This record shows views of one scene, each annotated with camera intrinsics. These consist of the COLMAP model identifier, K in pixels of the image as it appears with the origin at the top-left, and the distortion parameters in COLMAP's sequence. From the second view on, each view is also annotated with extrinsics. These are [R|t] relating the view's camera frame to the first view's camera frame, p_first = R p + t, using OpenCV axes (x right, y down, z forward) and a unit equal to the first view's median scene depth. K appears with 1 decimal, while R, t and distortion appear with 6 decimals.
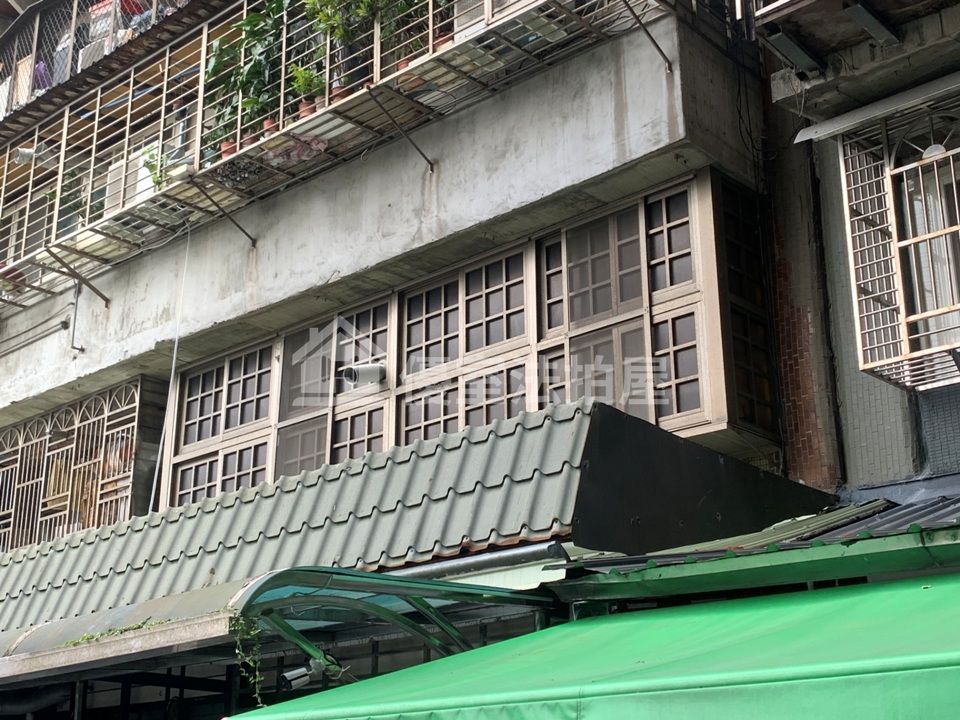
lens RADIAL K [[1361.7, 0, 465.3], [0, 1361.7, 342.1], [0, 0, 1]] dist [0.143228, -0.120729]
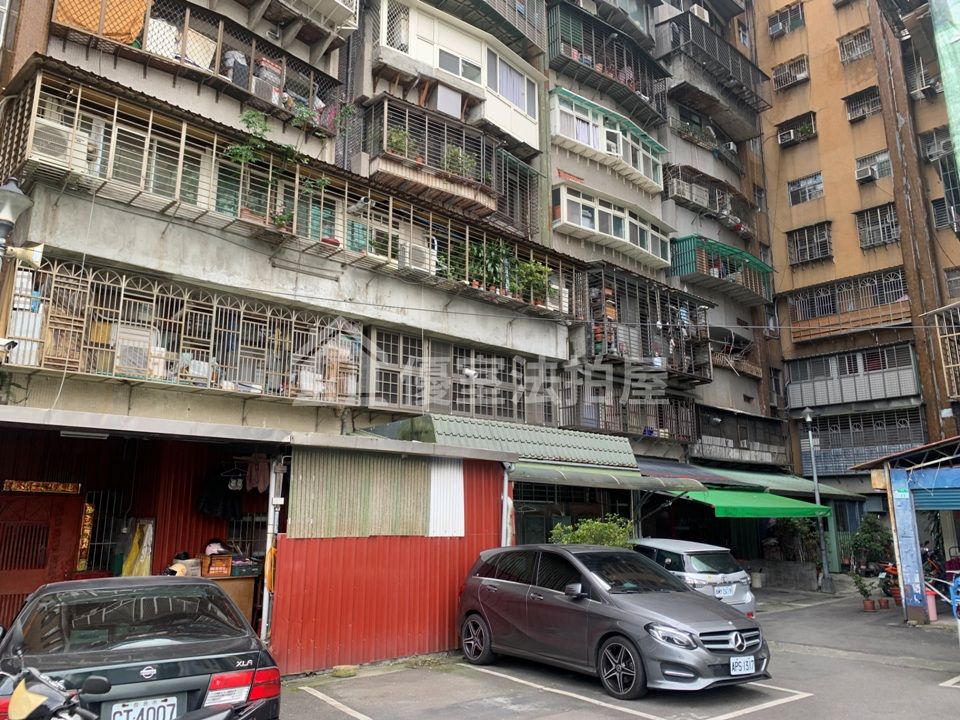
lens RADIAL K [[738.0, 0, 476.9], [0, 738.0, 348.9], [0, 0, 1]] dist [0.133047, -0.224480]
pose [[0.075050, 0.231132, 0.970023, -1.734028], [-0.339196, 0.920677, -0.193131, 0.295419], [-0.937717, -0.314534, 0.147496, 0.792040]]
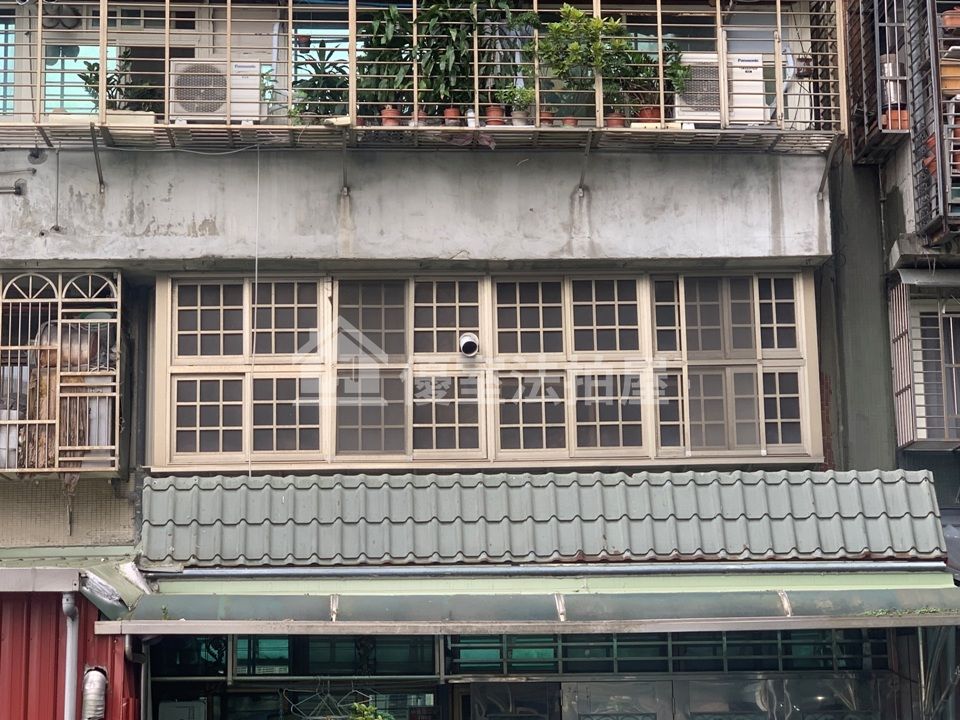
lens RADIAL K [[2025.4, 0, 480.0], [0, 2025.4, 360.0], [0, 0, 1]] dist [-0.106004, 1.992031]
pose [[0.702341, 0.128529, 0.700141, -1.293342], [-0.232073, 0.971169, 0.054518, -0.061486], [-0.672949, -0.200774, 0.711920, -0.218647]]
